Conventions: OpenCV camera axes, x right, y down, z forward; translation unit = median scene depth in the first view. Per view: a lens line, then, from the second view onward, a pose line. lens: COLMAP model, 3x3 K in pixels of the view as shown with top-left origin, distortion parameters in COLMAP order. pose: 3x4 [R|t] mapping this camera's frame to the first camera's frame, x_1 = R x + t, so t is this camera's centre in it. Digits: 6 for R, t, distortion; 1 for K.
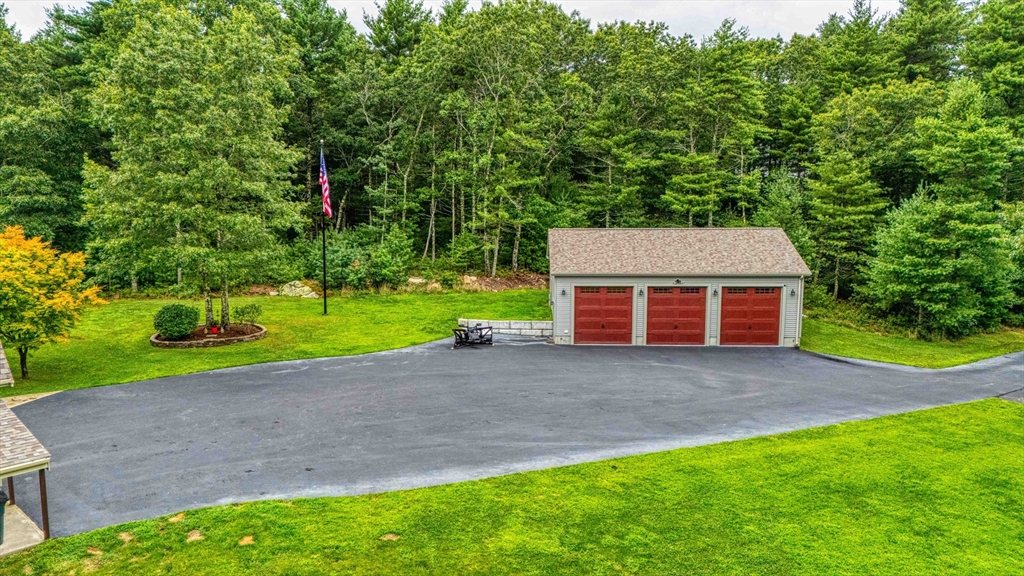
lens RADIAL K [[746.6, 0, 504.0], [0, 746.6, 288.2], [0, 0, 1]] dist [0.058778, -0.022347]
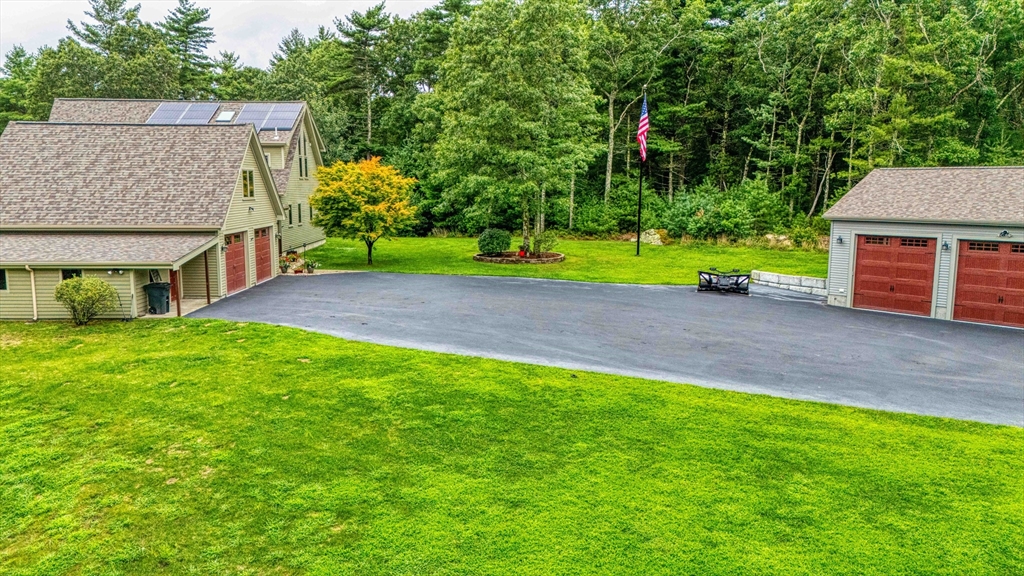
lens RADIAL K [[746.6, 0, 511.5], [0, 746.6, 286.8], [0, 0, 1]] dist [0.058778, -0.022347]
pose [[0.684045, 0.102469, -0.722207, 0.430449], [-0.104303, 0.993650, 0.042190, 0.057512], [0.721944, 0.046468, 0.690389, 0.178369]]
